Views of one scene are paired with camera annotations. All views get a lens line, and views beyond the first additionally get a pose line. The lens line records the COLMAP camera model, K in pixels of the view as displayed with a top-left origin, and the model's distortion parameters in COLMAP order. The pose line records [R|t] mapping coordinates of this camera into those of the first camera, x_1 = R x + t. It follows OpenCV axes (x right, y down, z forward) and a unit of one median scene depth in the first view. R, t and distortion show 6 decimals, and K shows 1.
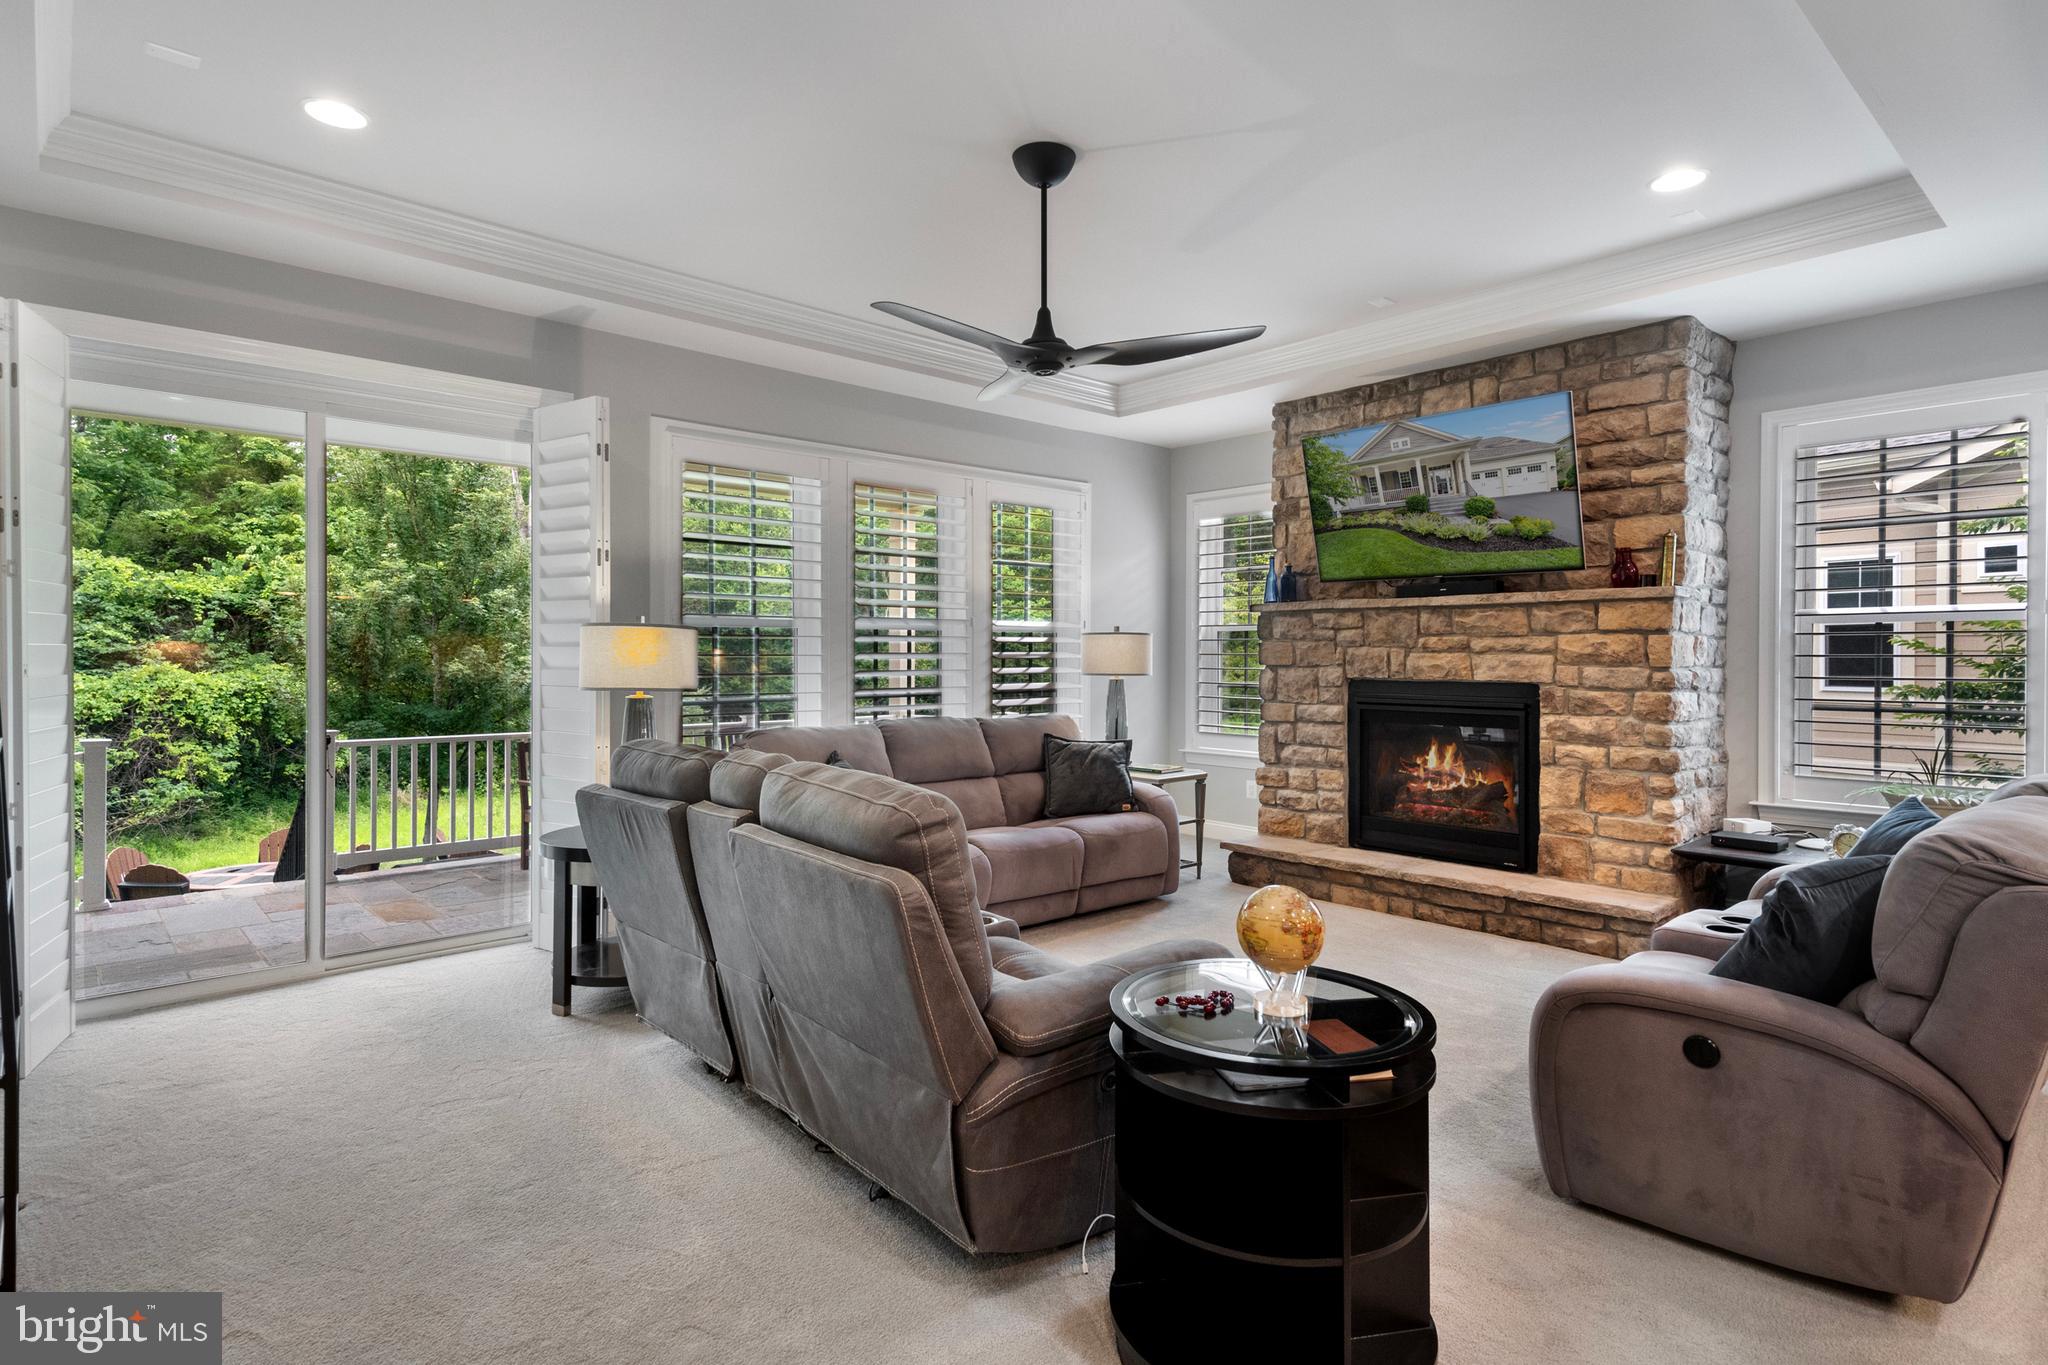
lens RADIAL K [[1053.1, 0, 1027.9], [0, 1053.1, 666.6], [0, 0, 1]] dist [0.047674, -0.000124]
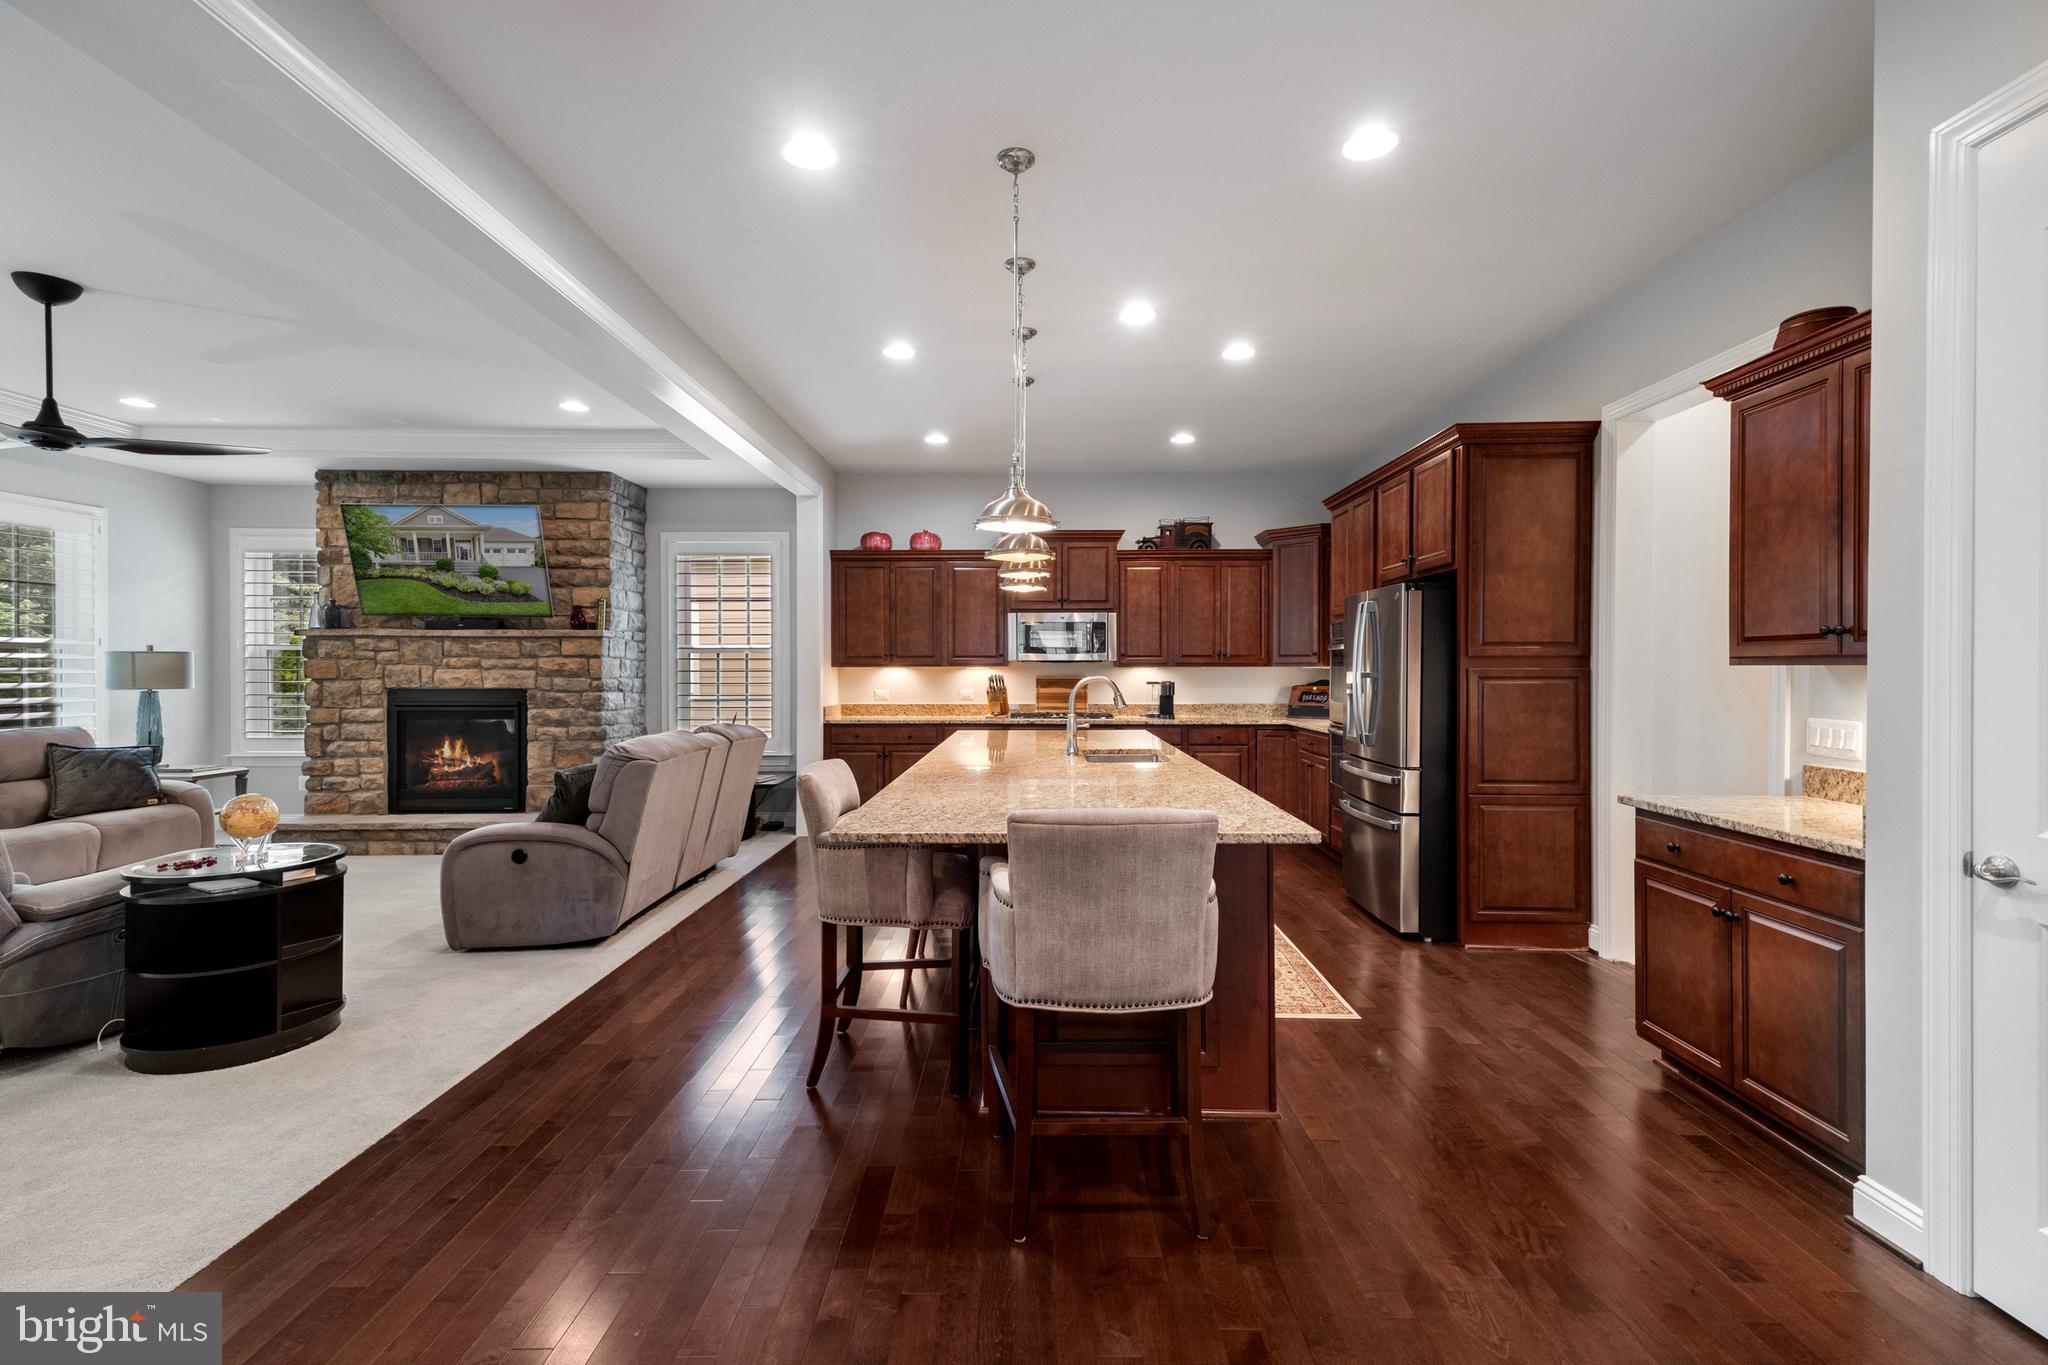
lens RADIAL K [[925.7, 0, 1035.1], [0, 925.7, 678.9], [0, 0, 1]] dist [0.056313, -0.020506]
pose [[0.678022, -0.007689, 0.735002, -0.023098], [0.008773, 0.999959, 0.002368, 0.004419], [-0.734989, 0.004842, 0.678061, -0.467286]]
